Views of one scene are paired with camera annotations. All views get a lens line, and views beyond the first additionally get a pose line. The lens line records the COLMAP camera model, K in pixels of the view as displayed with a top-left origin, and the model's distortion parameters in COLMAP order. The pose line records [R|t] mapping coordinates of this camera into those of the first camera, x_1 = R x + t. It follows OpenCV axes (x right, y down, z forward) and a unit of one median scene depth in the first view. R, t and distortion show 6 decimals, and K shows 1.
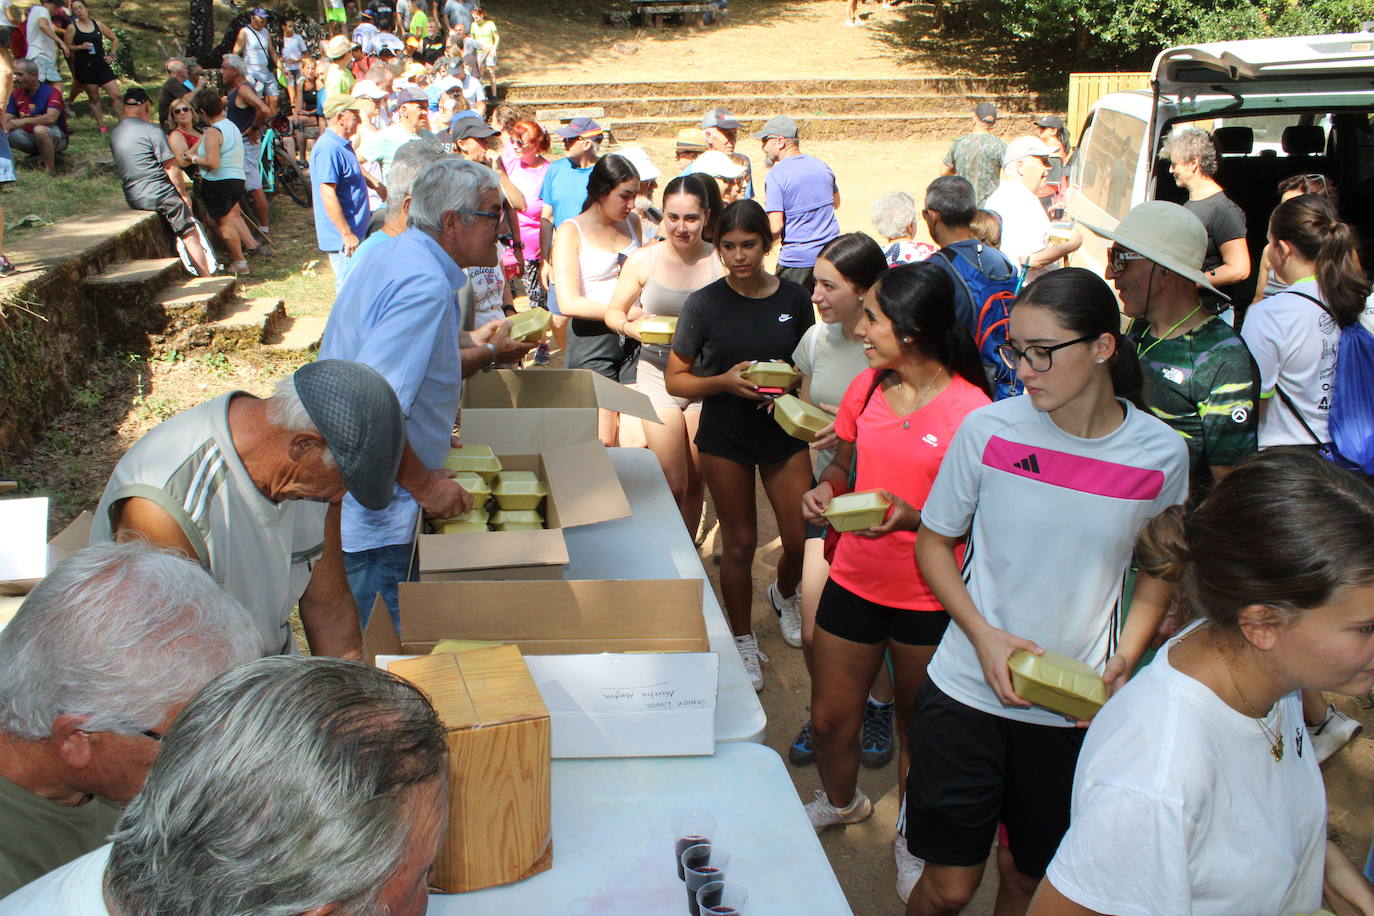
lens RADIAL K [[1170.5, 0, 689.8], [0, 1170.5, 453.7], [0, 0, 1]] dist [-0.138525, 0.110850]
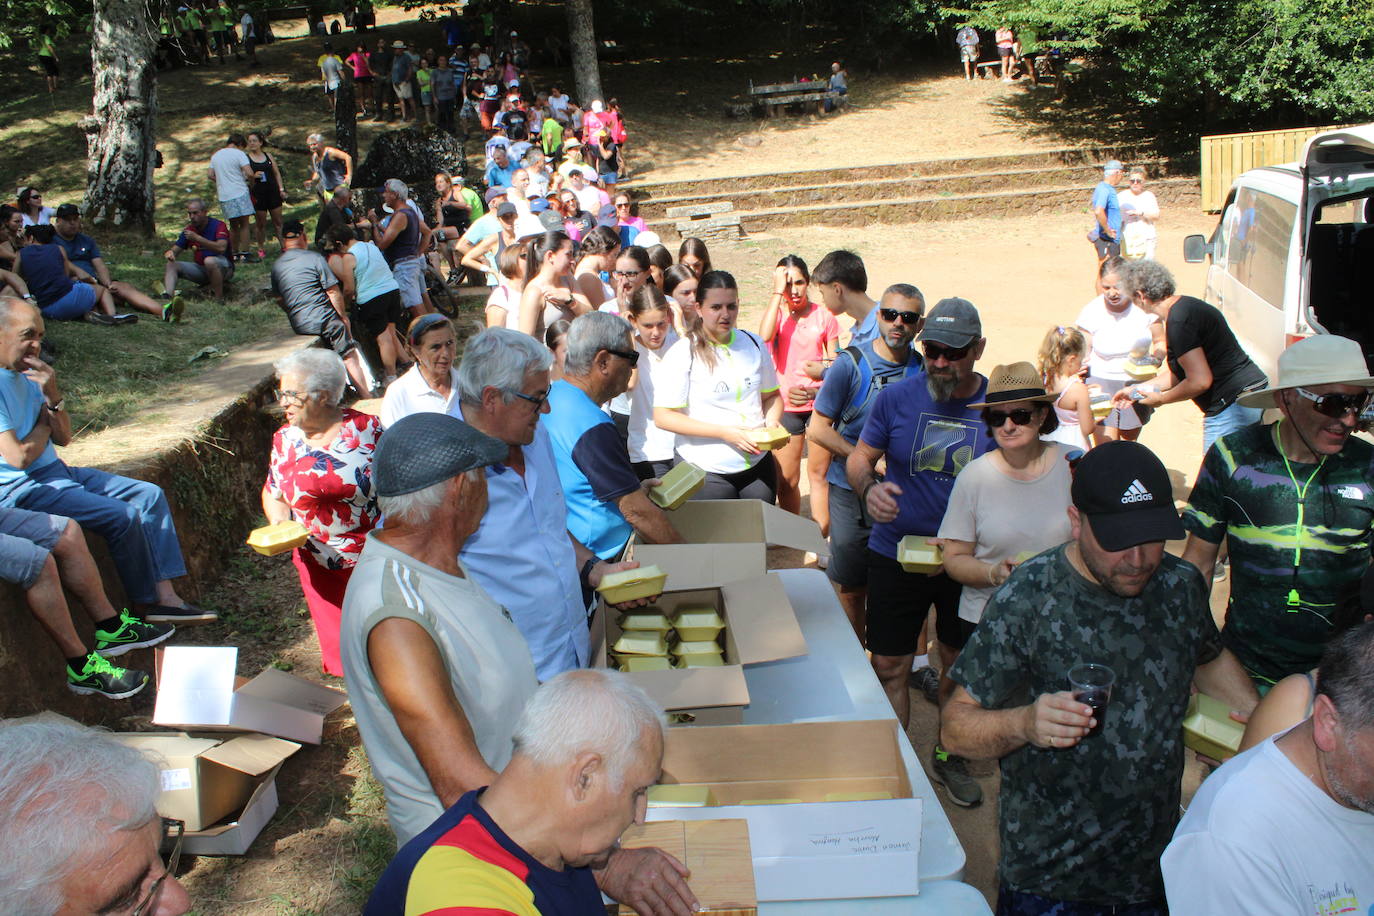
lens RADIAL K [[1170.5, 0, 687.3], [0, 1170.5, 456.8], [0, 0, 1]] dist [-0.138525, 0.110850]
pose [[0.992316, -0.042151, -0.116325, -0.003833], [0.034181, 0.996983, -0.069684, -0.005138], [0.118911, 0.065173, 0.990764, -0.003898]]
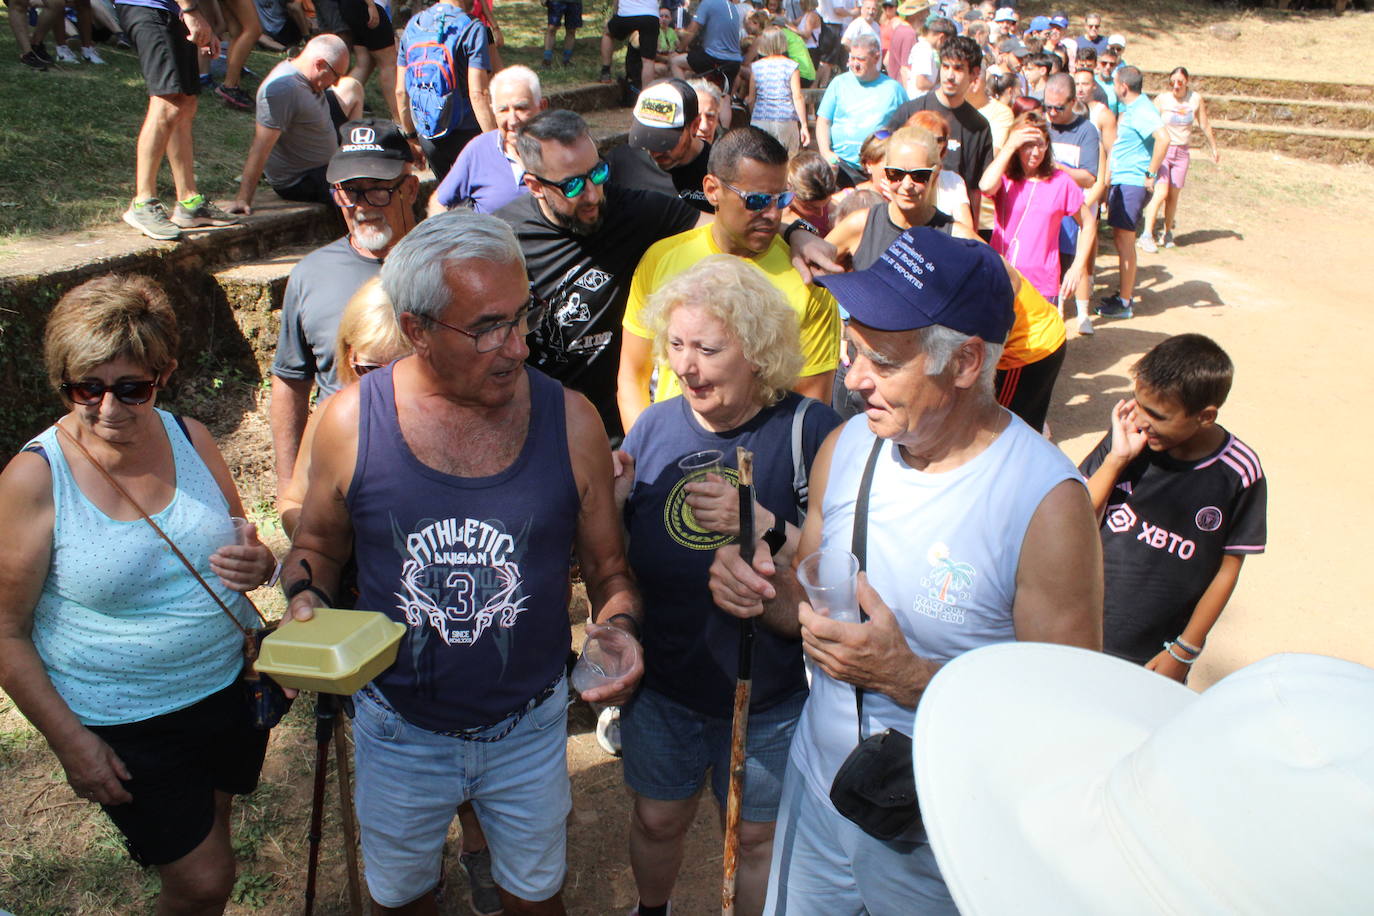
lens RADIAL K [[1170.5, 0, 674.9], [0, 1170.5, 468.0], [0, 0, 1]] dist [-0.138525, 0.110850]
pose [[0.866666, 0.218362, -0.448563, 0.037384], [-0.202558, 0.975694, 0.083609, -0.046014], [0.455917, 0.018399, 0.889832, 0.138647]]
